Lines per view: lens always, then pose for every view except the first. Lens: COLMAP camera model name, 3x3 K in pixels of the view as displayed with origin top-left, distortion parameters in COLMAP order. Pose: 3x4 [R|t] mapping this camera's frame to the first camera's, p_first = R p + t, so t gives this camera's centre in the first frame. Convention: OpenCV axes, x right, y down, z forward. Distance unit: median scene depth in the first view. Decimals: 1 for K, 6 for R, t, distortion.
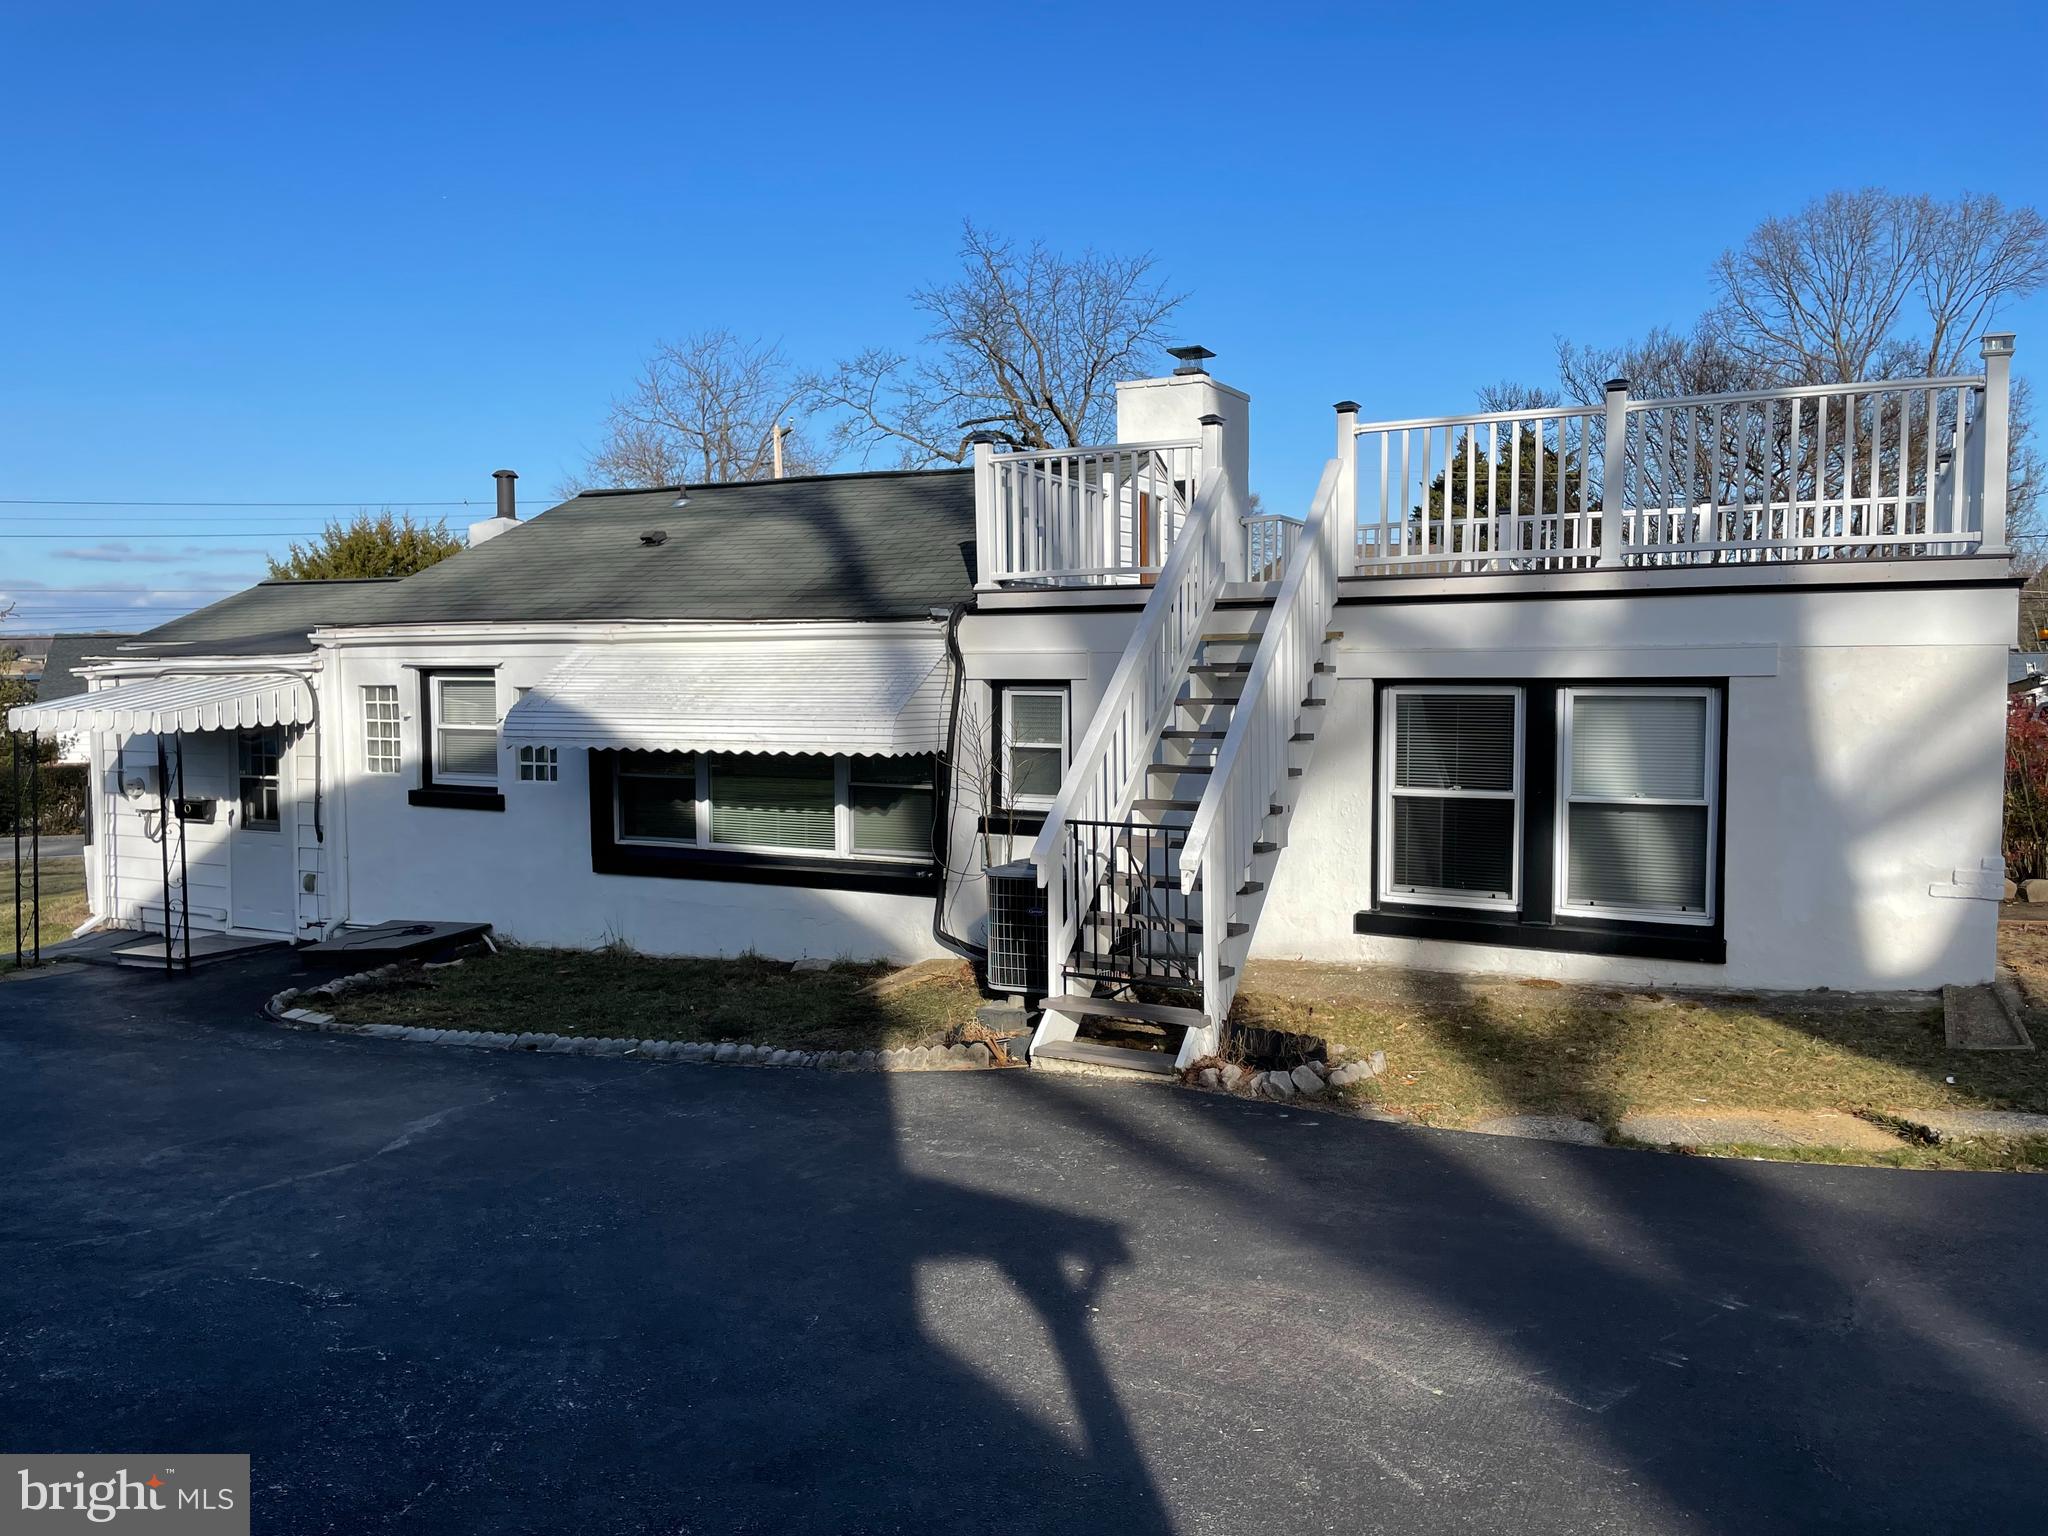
lens RADIAL K [[1564.3, 0, 1024.0], [0, 1564.3, 768.0], [0, 0, 1]] dist [0.116847, -0.164289]
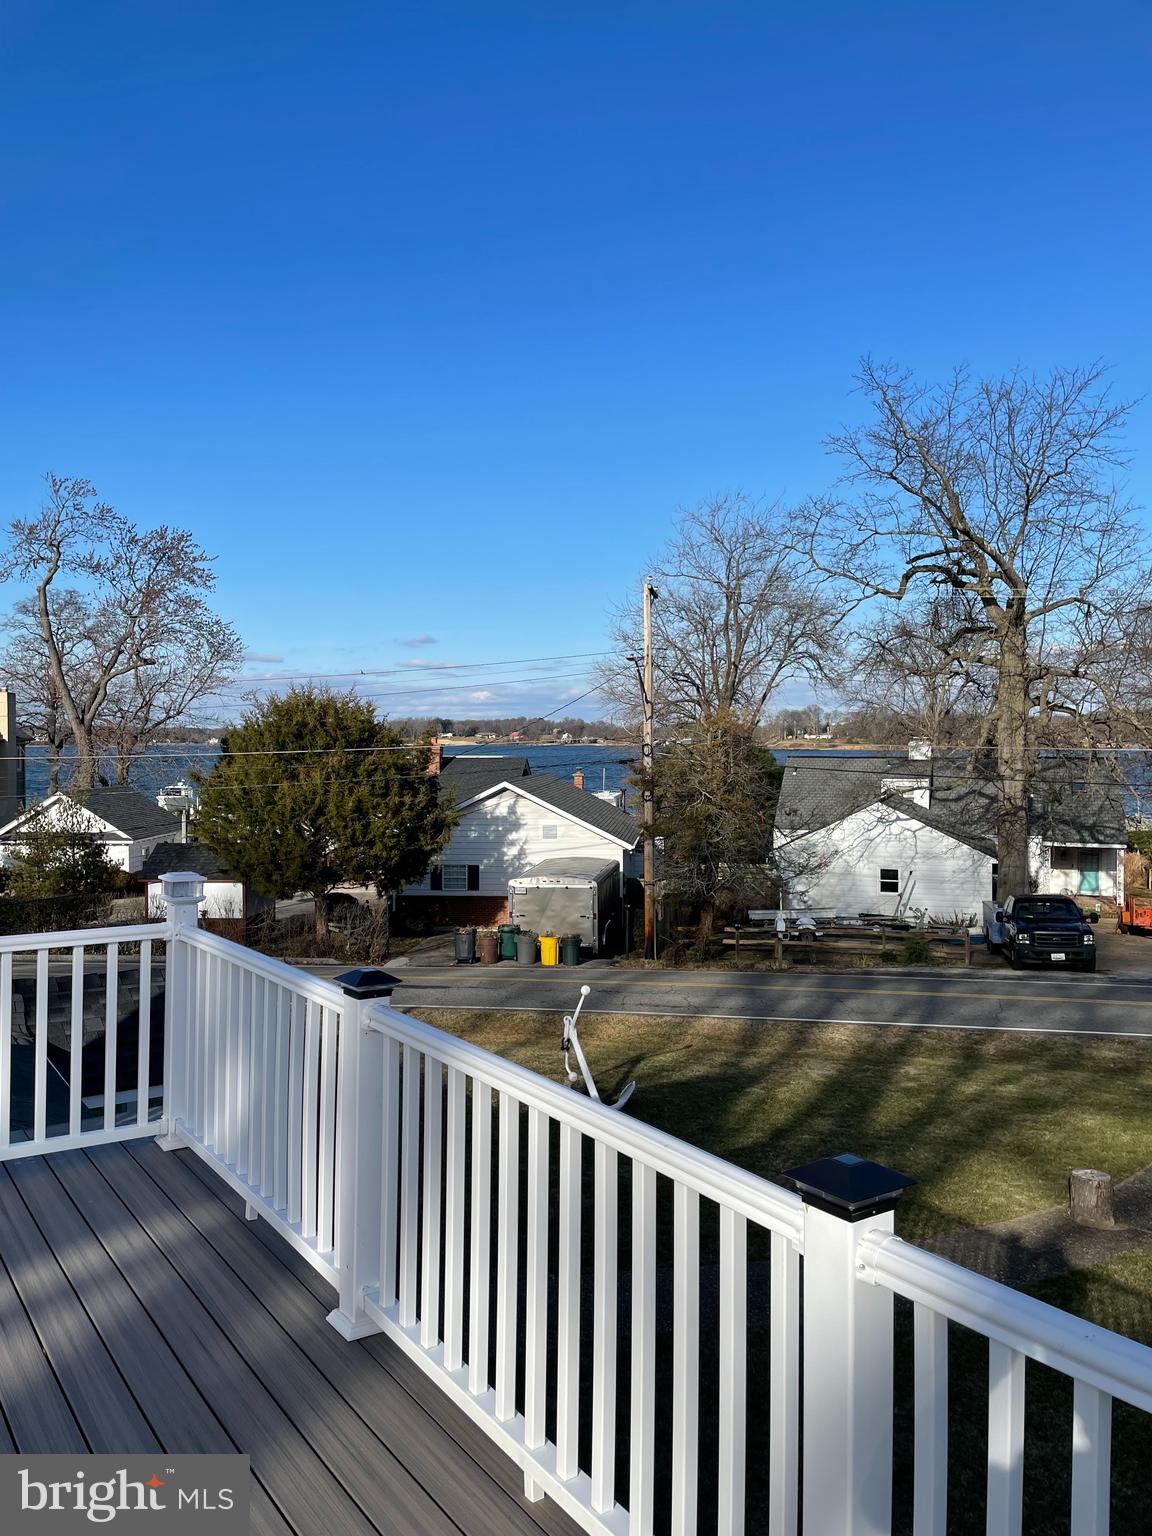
lens RADIAL K [[1173.3, 0, 562.1], [0, 1173.3, 769.4], [0, 0, 1]] dist [0.116847, -0.164289]
pose [[0.879392, 0.014948, -0.475864, 0.130054], [-0.032955, 0.999021, -0.029519, -0.056858], [0.474957, 0.041641, 0.879023, 0.241084]]
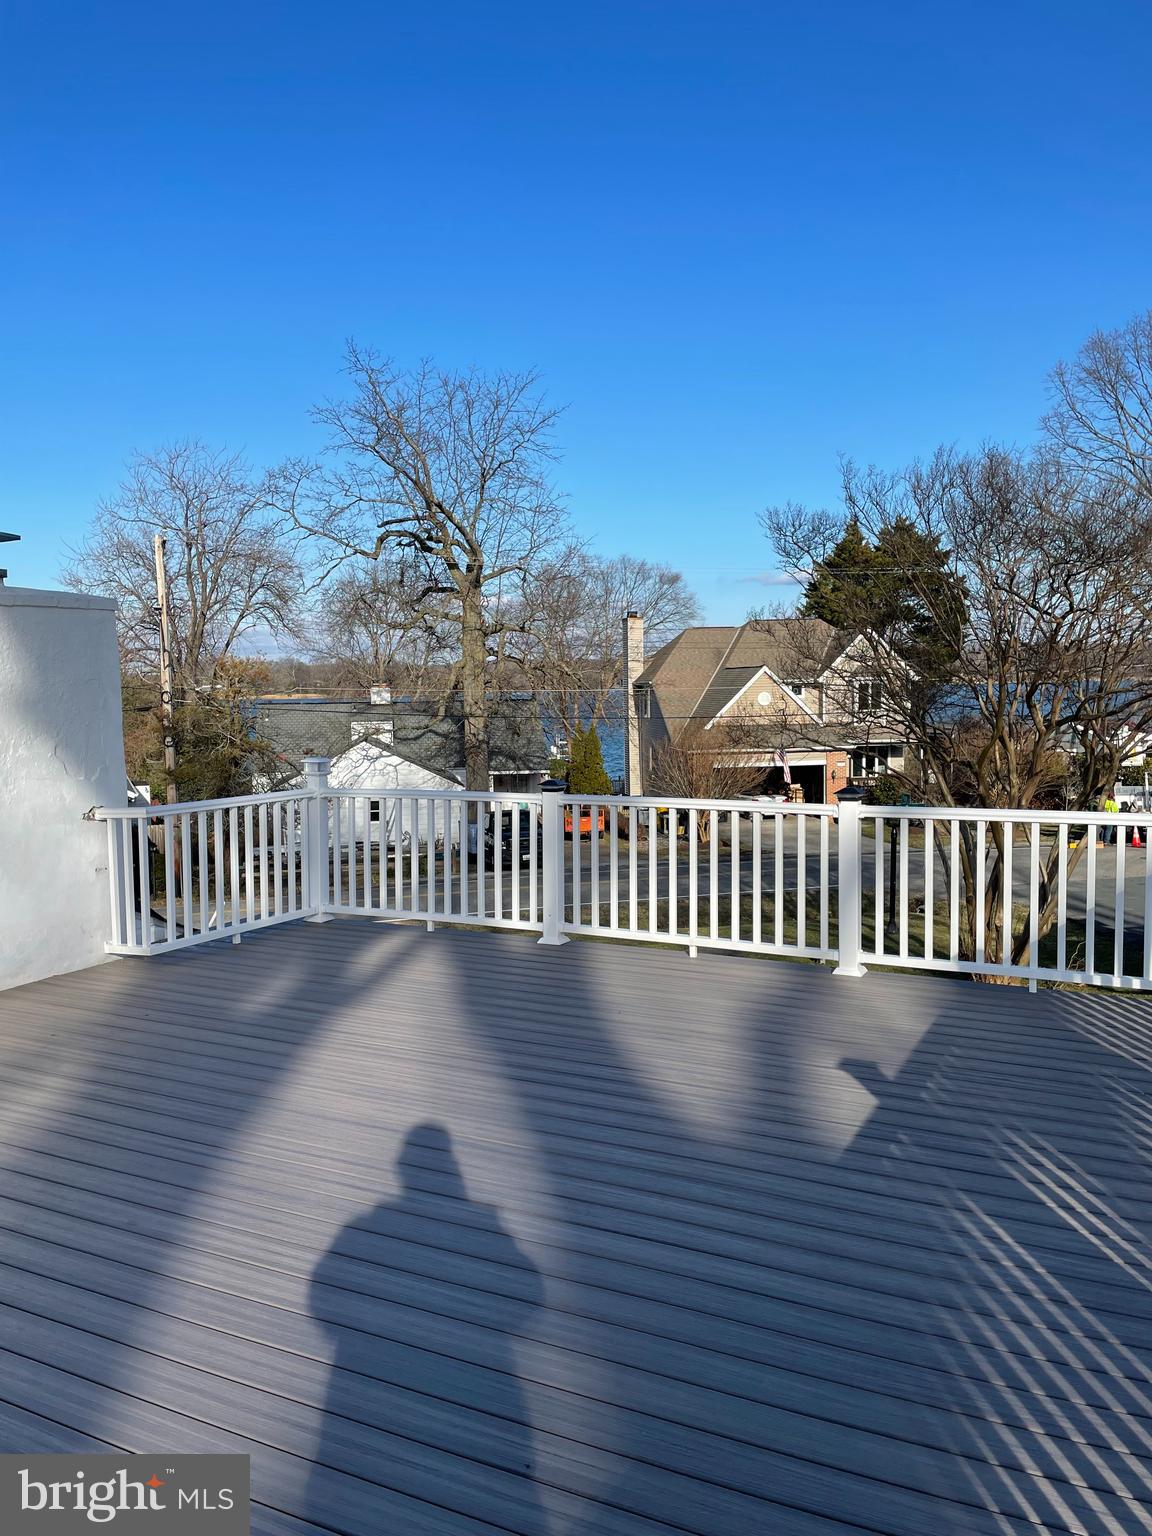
lens RADIAL K [[1173.3, 0, 562.1], [0, 1173.3, 769.4], [0, 0, 1]] dist [0.116847, -0.164289]
pose [[0.999923, -0.012260, -0.001884, 0.091119], [0.012275, 0.999888, 0.008565, -0.050525], [0.001778, -0.008587, 0.999962, 0.160759]]
